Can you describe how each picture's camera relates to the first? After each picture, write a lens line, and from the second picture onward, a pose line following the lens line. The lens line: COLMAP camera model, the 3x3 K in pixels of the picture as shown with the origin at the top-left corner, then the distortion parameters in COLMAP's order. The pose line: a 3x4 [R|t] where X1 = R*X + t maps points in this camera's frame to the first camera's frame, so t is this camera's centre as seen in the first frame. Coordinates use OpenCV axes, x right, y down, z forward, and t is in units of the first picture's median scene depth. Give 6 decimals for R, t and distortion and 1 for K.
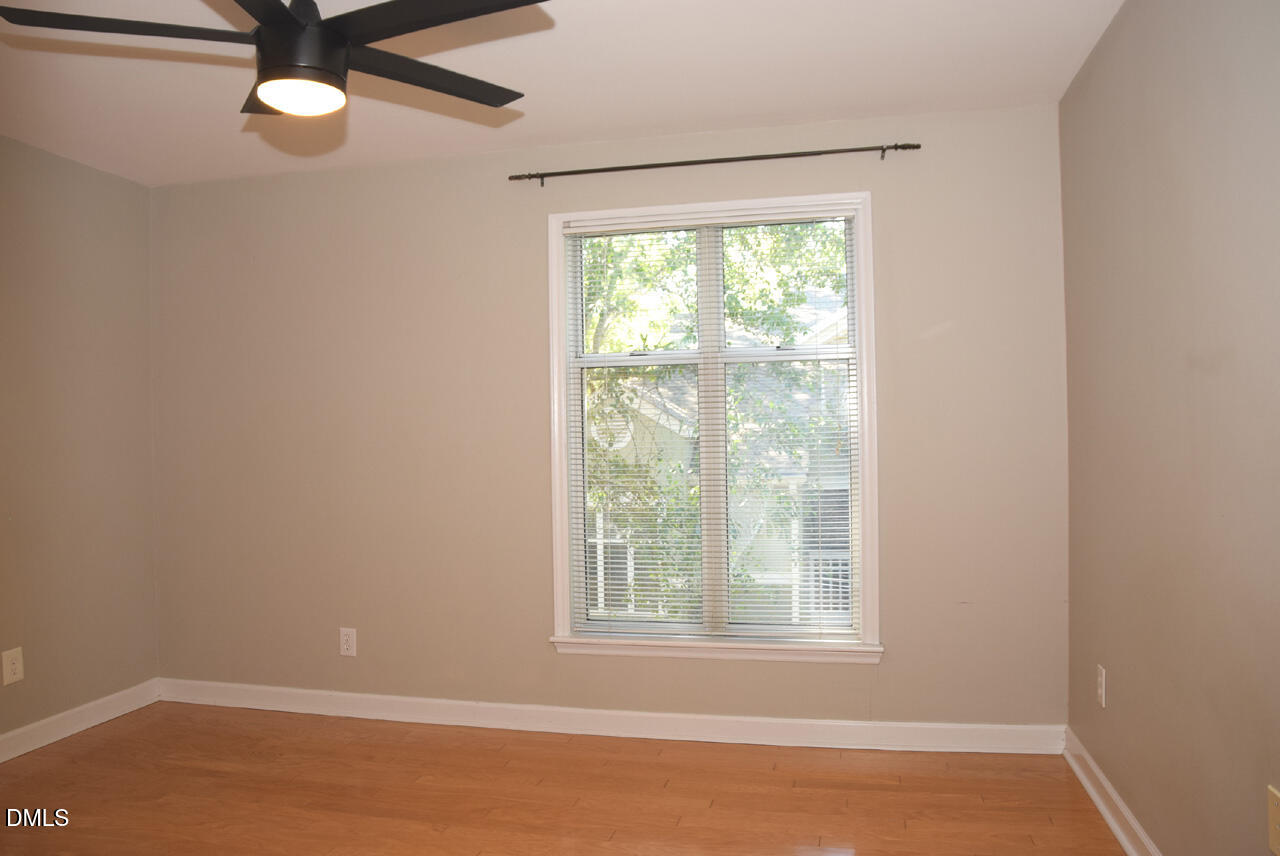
lens RADIAL K [[968.7, 0, 640.0], [0, 968.7, 428.0], [0, 0, 1]] dist [-0.141195, -0.000312]
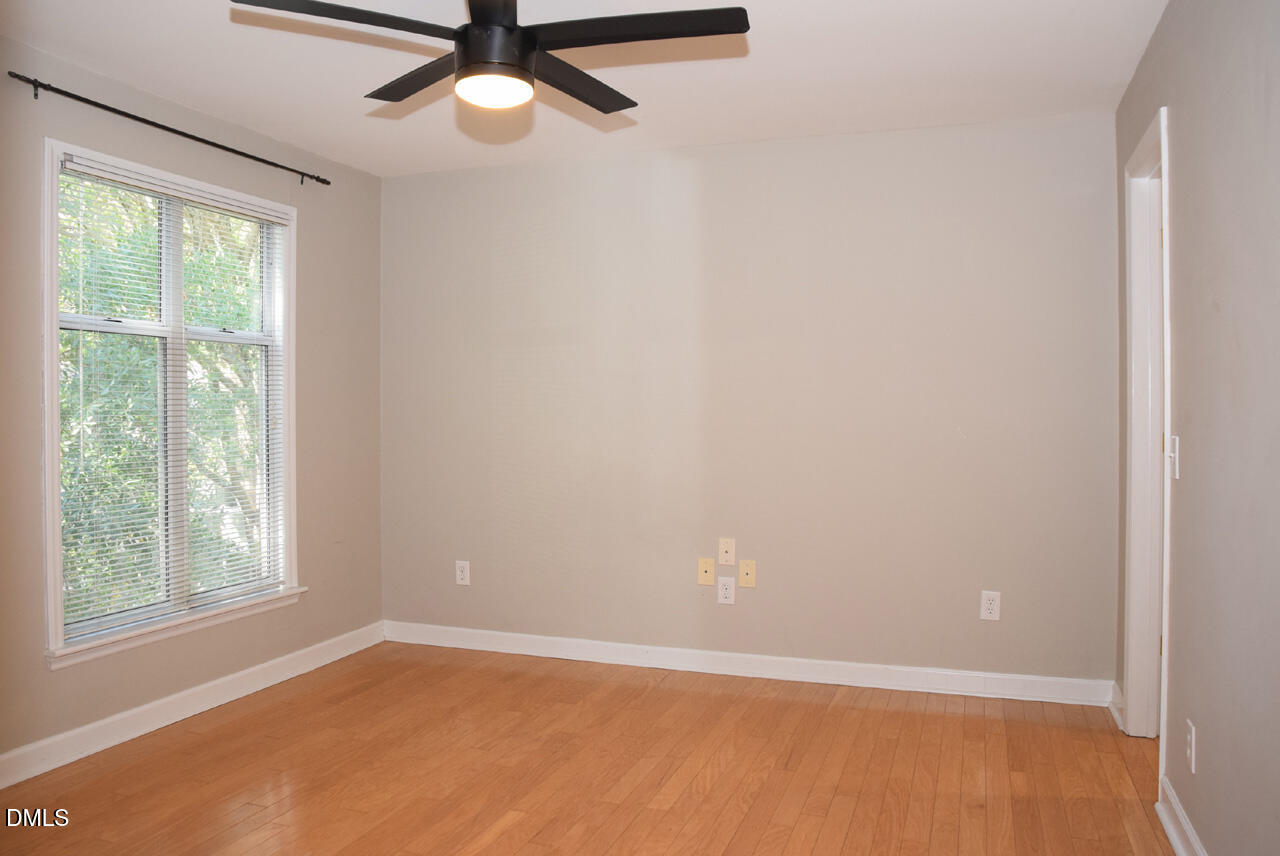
lens RADIAL K [[917.7, 0, 640.0], [0, 917.7, 428.0], [0, 0, 1]] dist [-0.002207, -0.001470]
pose [[0.145930, 0.002252, 0.989292, -0.920346], [0.019866, 0.999789, -0.005206, 0.047443], [-0.989095, 0.020413, 0.145855, 0.450787]]
